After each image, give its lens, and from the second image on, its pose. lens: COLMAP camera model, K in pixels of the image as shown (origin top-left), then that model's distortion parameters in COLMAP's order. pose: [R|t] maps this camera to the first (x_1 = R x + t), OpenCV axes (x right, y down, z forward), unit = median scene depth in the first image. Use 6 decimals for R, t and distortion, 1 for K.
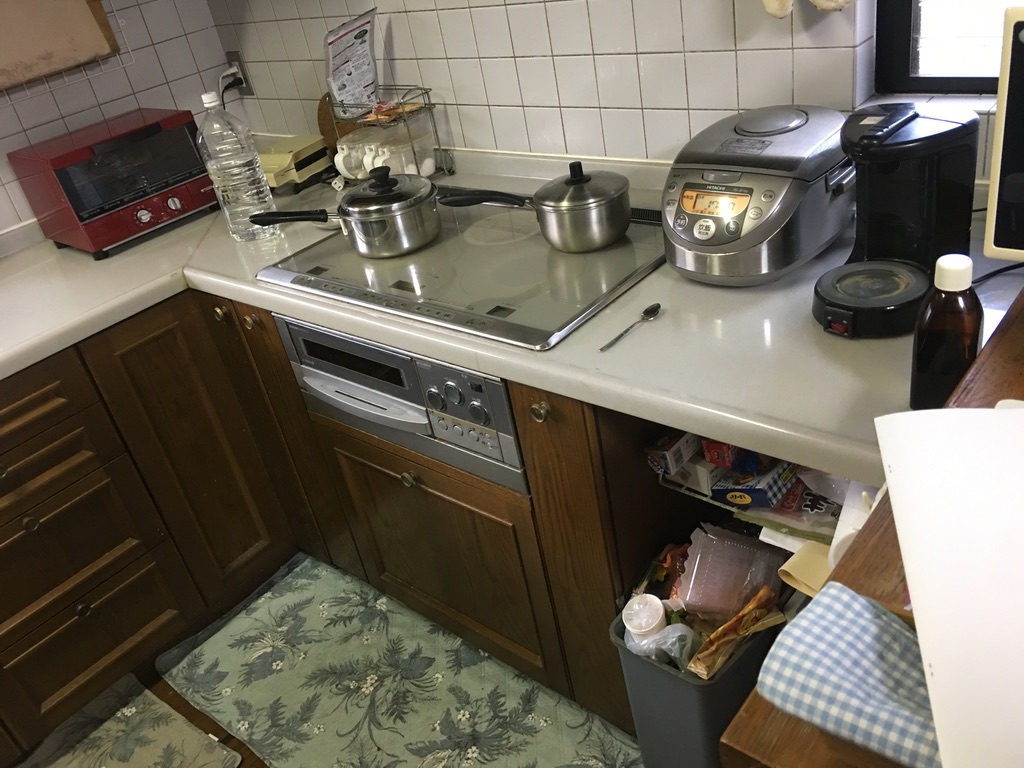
lens RADIAL K [[859.7, 0, 507.3], [0, 859.7, 373.4], [0, 0, 1]] dist [0.086367, -0.144601]
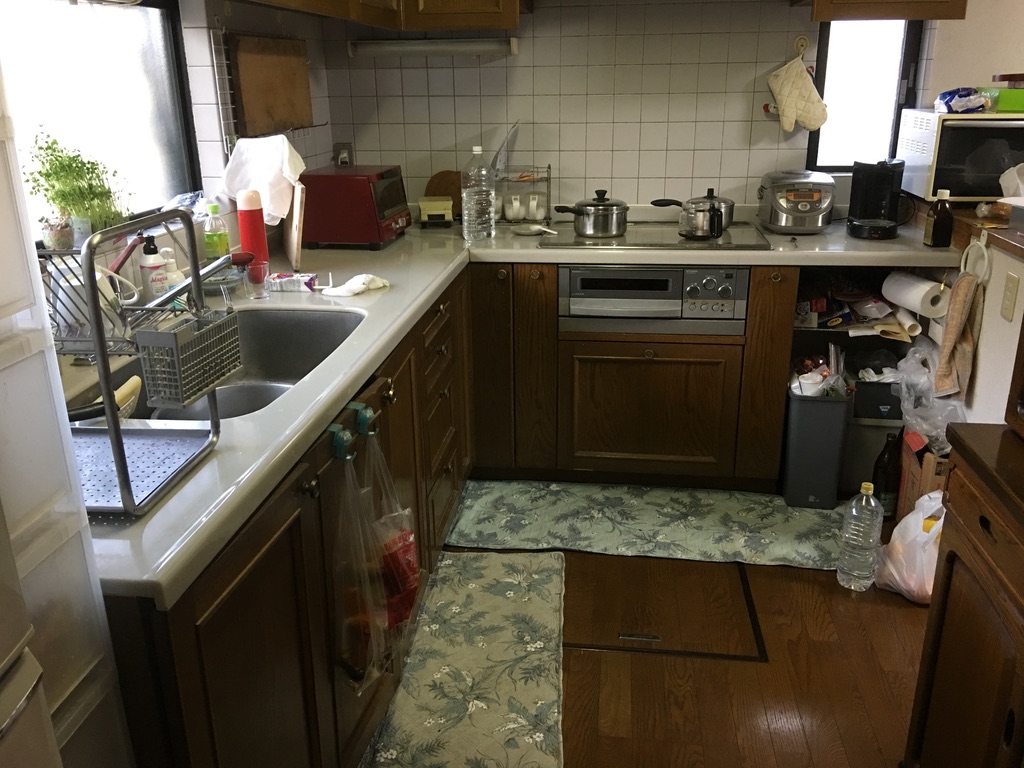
lens RADIAL K [[859.7, 0, 507.3], [0, 859.7, 373.4], [0, 0, 1]] dist [0.086367, -0.144601]
pose [[0.824877, -0.011096, 0.565203, -1.100051], [0.156396, 0.965264, -0.209300, 0.394786], [-0.543248, 0.261042, 0.797959, -0.190530]]
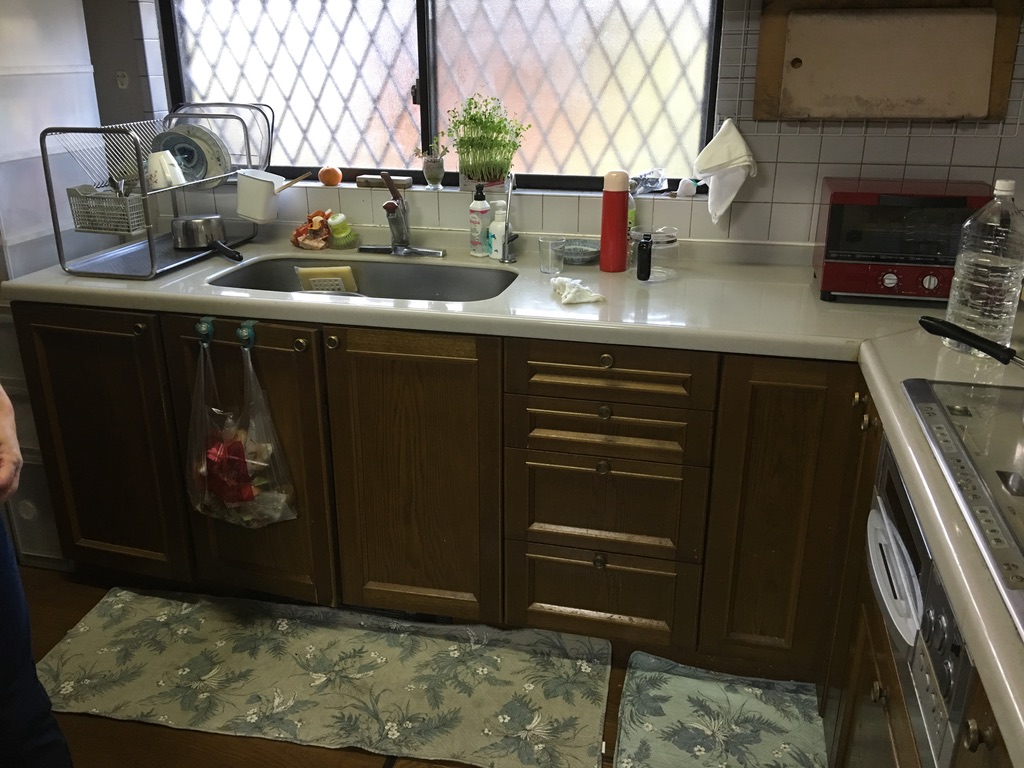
lens RADIAL K [[859.7, 0, 507.3], [0, 859.7, 373.4], [0, 0, 1]] dist [0.086367, -0.144601]
pose [[0.444427, 0.474759, -0.759664, 0.156751], [-0.519634, 0.827391, 0.213084, -0.086109], [0.729702, 0.300047, 0.614416, 0.165829]]
